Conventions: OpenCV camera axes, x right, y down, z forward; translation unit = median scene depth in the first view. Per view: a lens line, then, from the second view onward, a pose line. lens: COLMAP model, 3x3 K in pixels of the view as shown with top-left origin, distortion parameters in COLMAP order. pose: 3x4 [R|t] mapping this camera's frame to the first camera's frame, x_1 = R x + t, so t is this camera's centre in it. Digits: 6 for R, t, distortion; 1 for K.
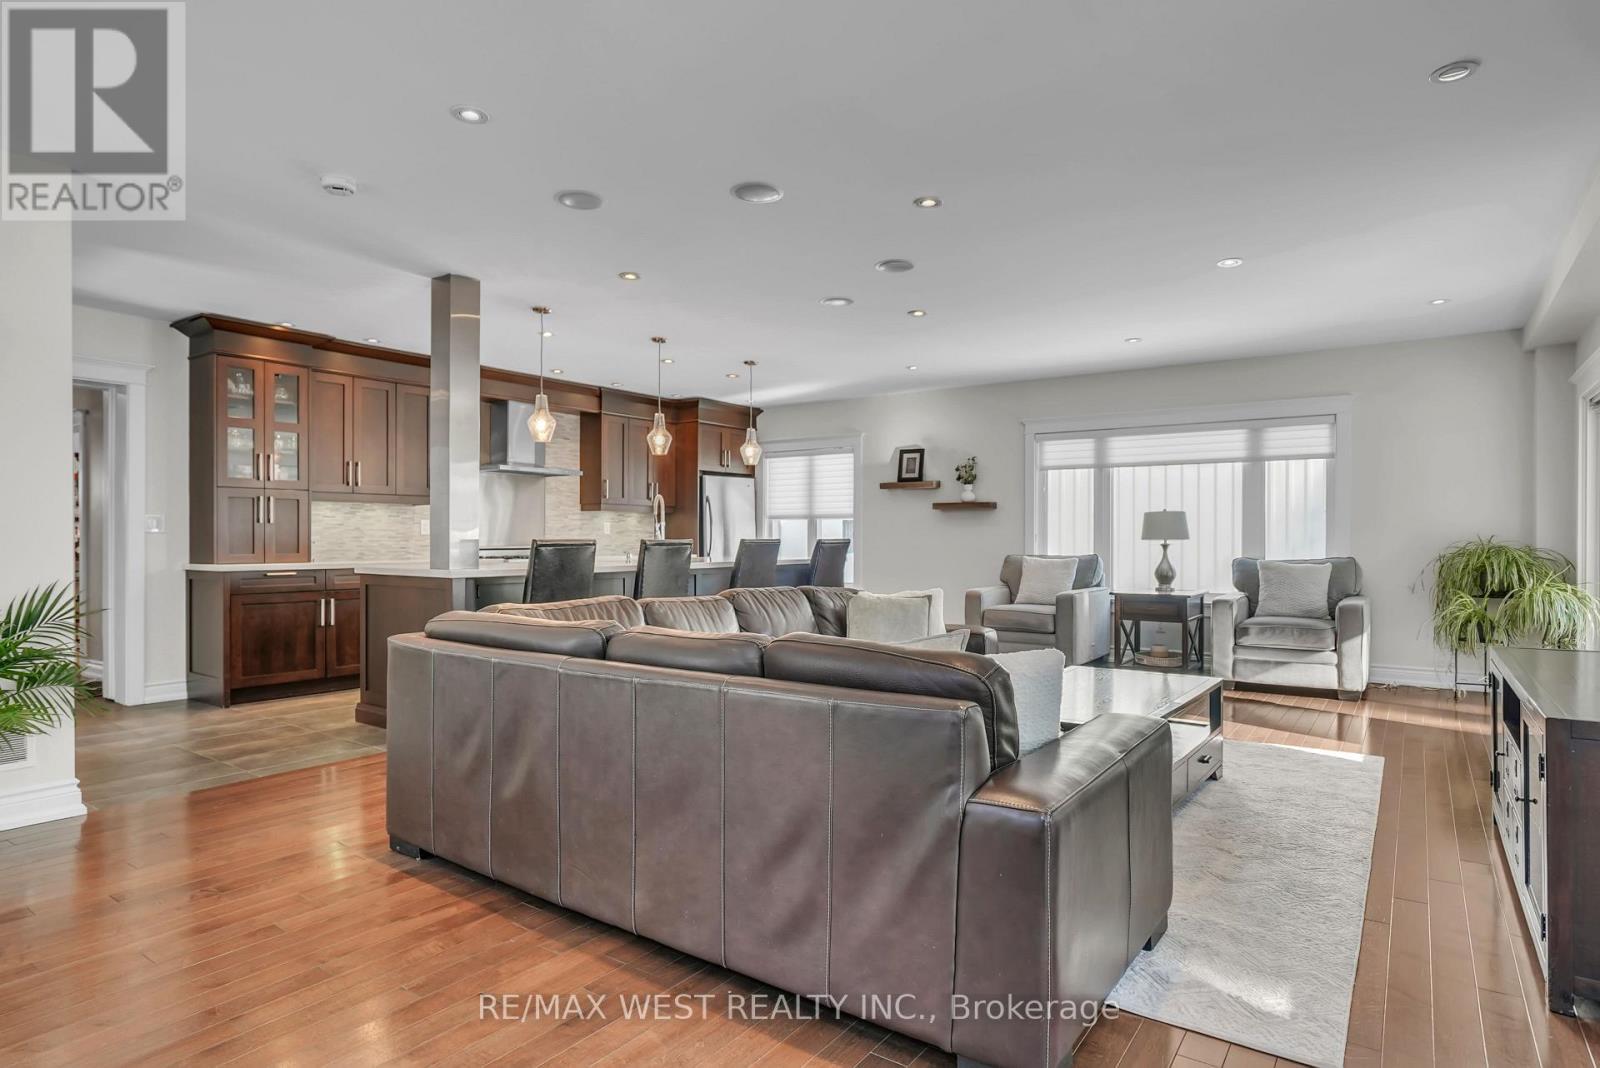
lens RADIAL K [[821.3, 0, 800.1], [0, 821.3, 538.5], [0, 0, 1]] dist [-0.006728, -0.000788]
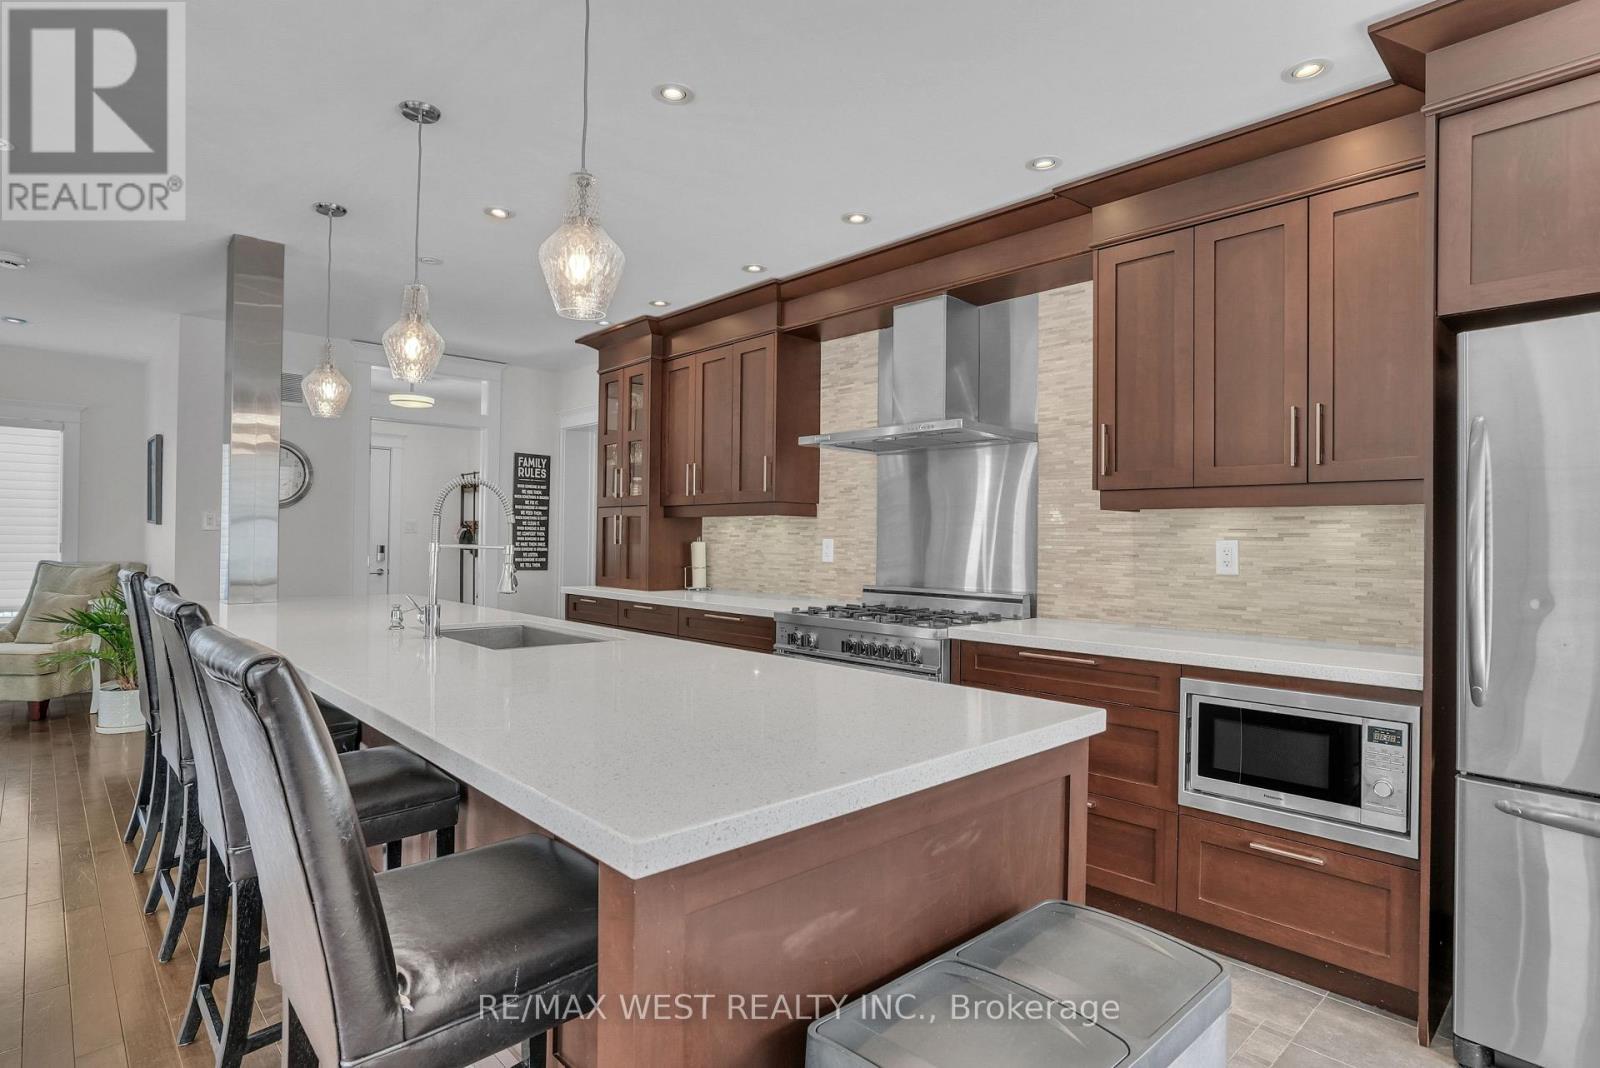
lens RADIAL K [[821.3, 0, 797.7], [0, 821.3, 529.1], [0, 0, 1]] dist [-0.006728, -0.000788]
pose [[-0.197504, -0.008672, -0.980264, 0.172497], [-0.007003, 0.999948, -0.007435, -0.026502], [0.980277, 0.005396, -0.197554, 1.160578]]
